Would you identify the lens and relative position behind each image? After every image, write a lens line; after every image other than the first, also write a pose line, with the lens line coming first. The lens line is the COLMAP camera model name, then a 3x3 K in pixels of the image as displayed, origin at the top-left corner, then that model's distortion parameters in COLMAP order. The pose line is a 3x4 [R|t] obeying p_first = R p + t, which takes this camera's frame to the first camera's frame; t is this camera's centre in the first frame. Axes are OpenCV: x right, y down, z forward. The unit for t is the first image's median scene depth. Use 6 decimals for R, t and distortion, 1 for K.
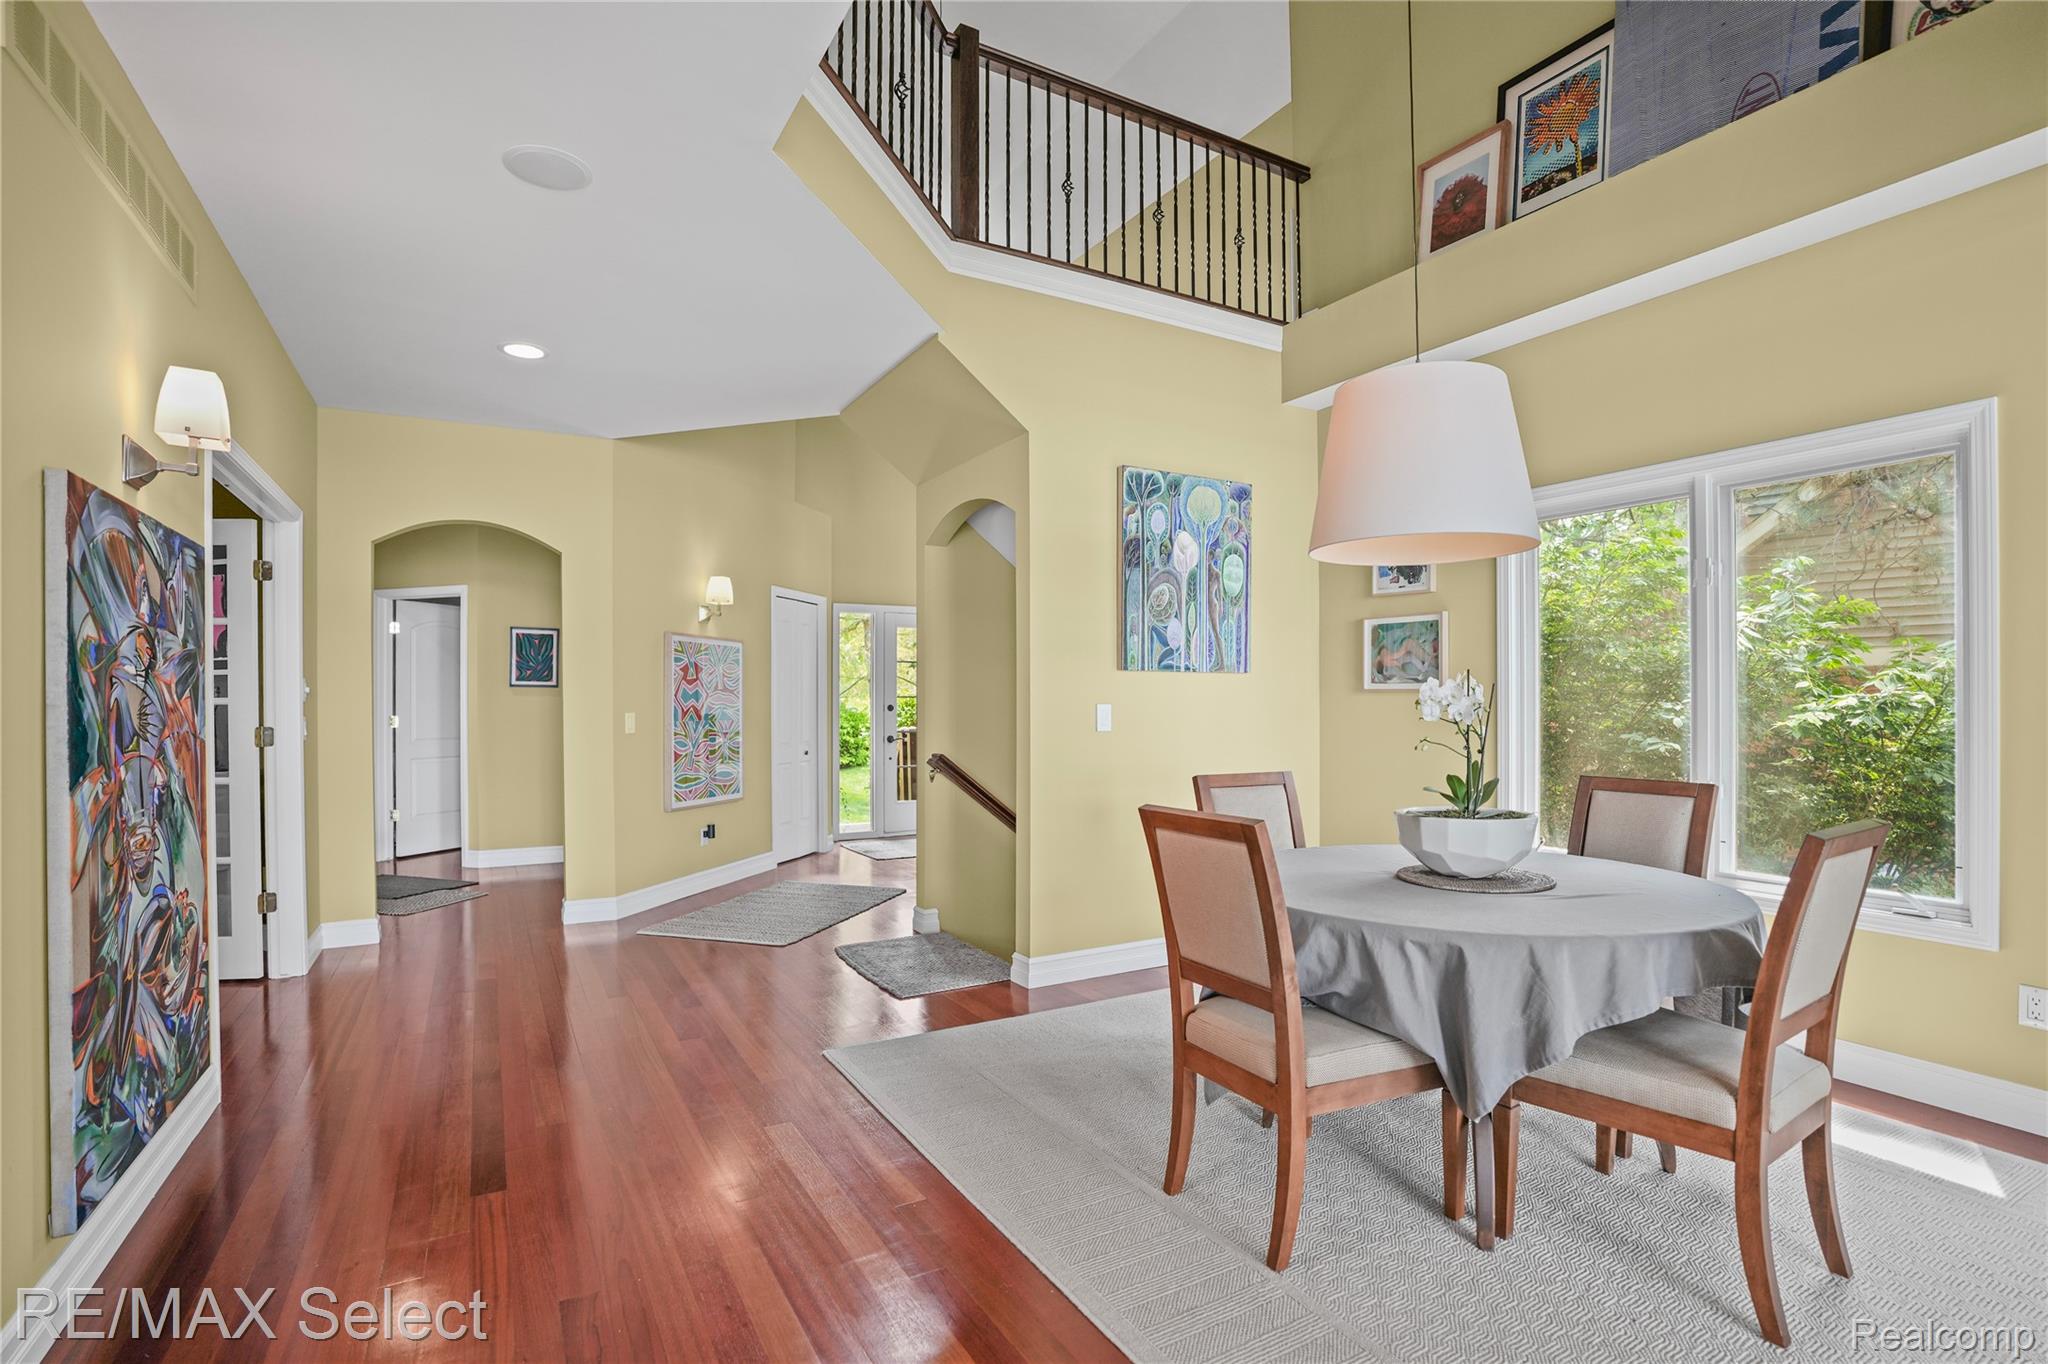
lens RADIAL K [[967.7, 0, 1020.4], [0, 967.7, 695.9], [0, 0, 1]] dist [-0.047318, 0.006571]
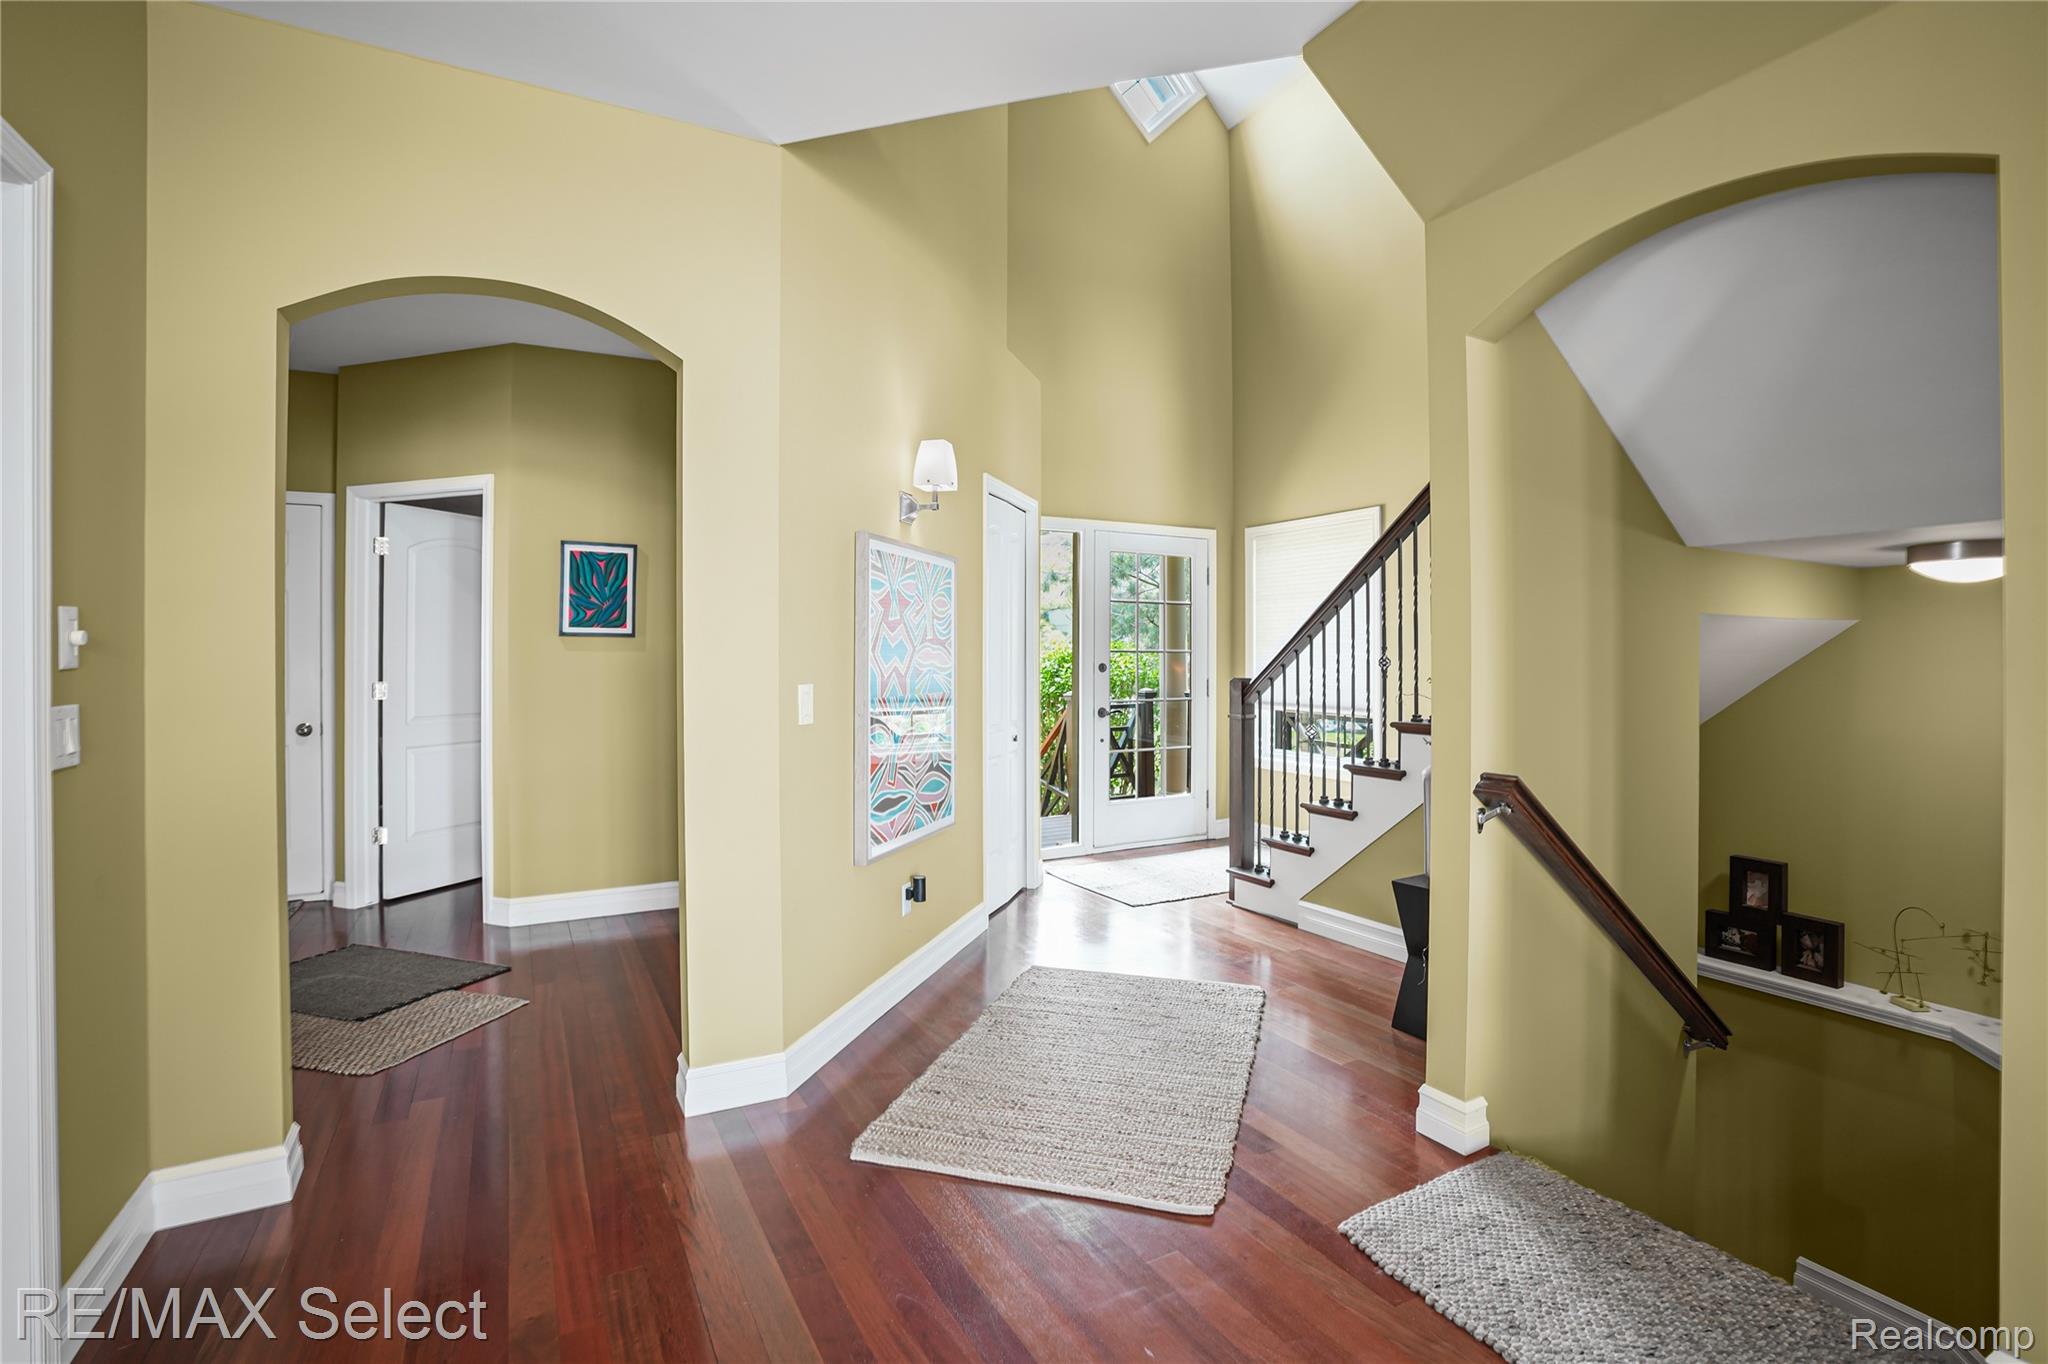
lens RADIAL K [[967.7, 0, 1044.9], [0, 967.7, 650.0], [0, 0, 1]] dist [-0.047318, 0.006571]
pose [[0.999985, 0.000706, -0.005458, -0.219413], [-0.000713, 0.999999, -0.001199, -0.000032], [0.005457, 0.001203, 0.999984, 0.386135]]
